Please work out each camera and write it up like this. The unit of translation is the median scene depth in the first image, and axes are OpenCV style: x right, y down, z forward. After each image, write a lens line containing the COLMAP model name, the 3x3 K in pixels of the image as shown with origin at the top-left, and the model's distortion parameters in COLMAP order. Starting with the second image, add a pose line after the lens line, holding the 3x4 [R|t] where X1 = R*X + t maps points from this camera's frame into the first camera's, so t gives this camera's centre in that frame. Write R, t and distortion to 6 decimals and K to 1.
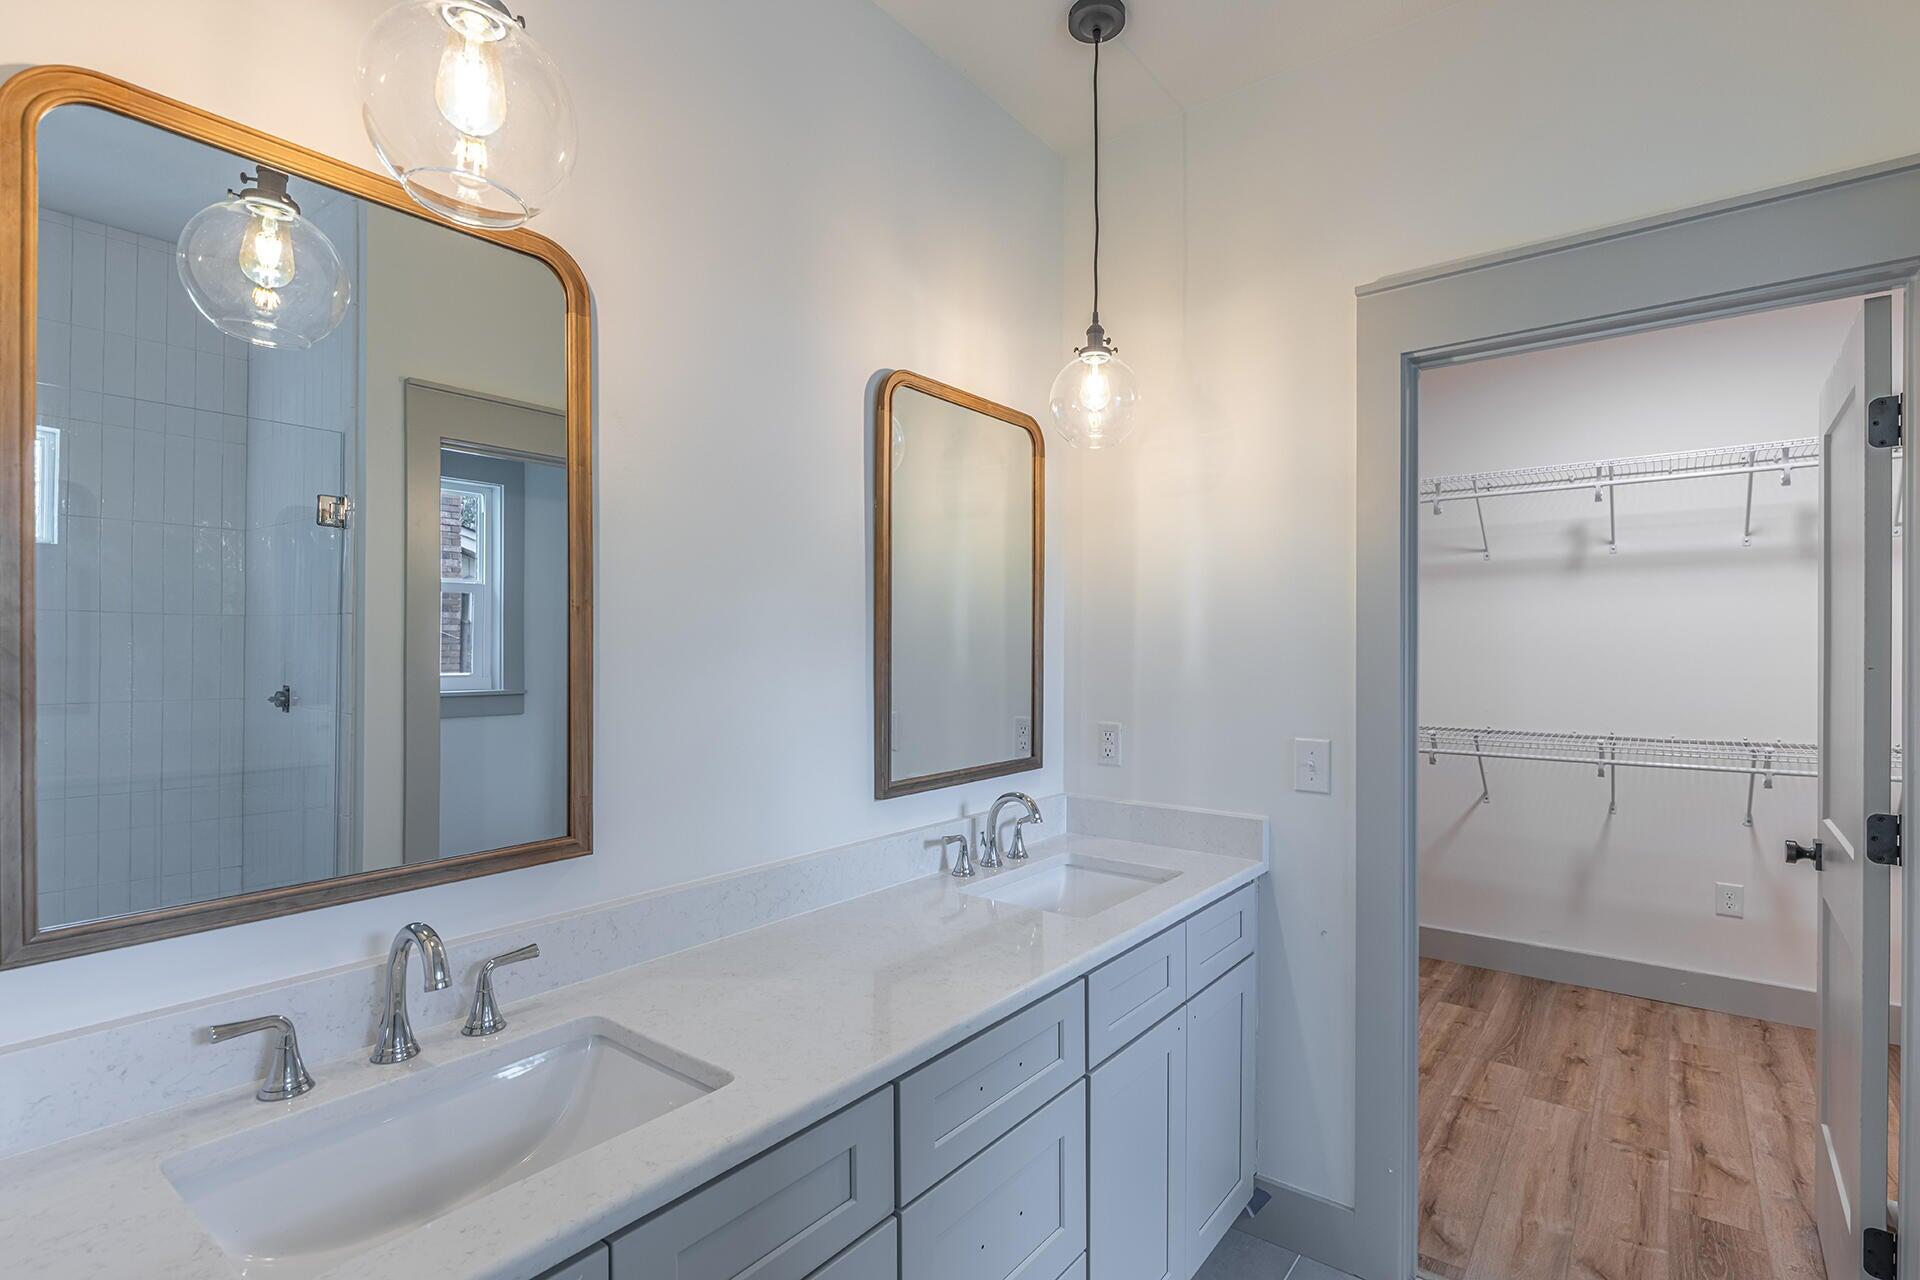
lens RADIAL K [[910.8, 0, 968.6], [0, 910.8, 640.8], [0, 0, 1]] dist [0.009106, 0.000556]
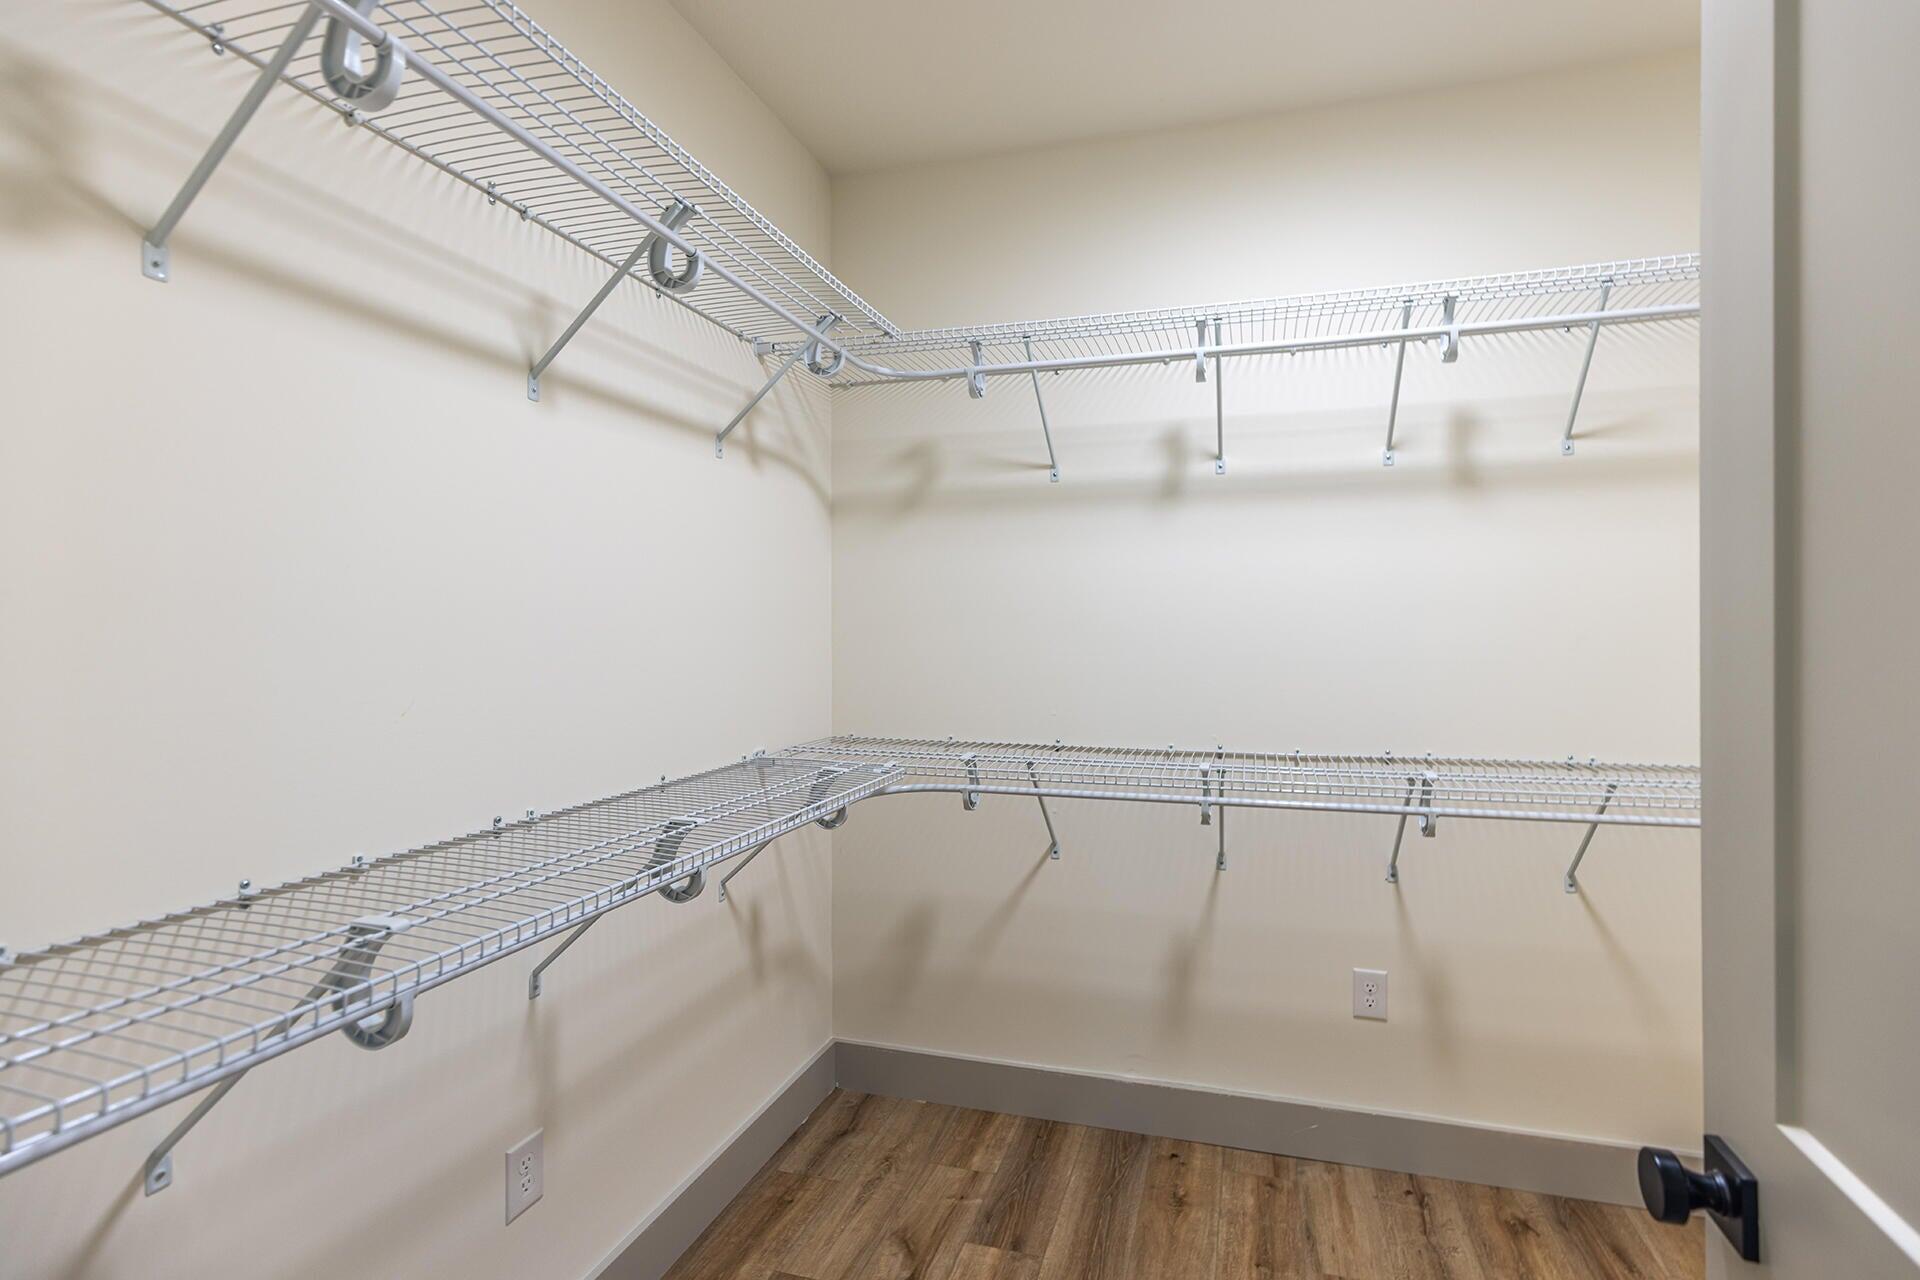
lens RADIAL K [[909.6, 0, 959.2], [0, 909.6, 607.4], [0, 0, 1]] dist [0.029259, -0.000143]
pose [[0.943934, 0.003401, 0.330118, 0.319224], [0.000419, 0.999934, -0.011499, 0.007925], [-0.330135, 0.010993, 0.943870, 0.455696]]
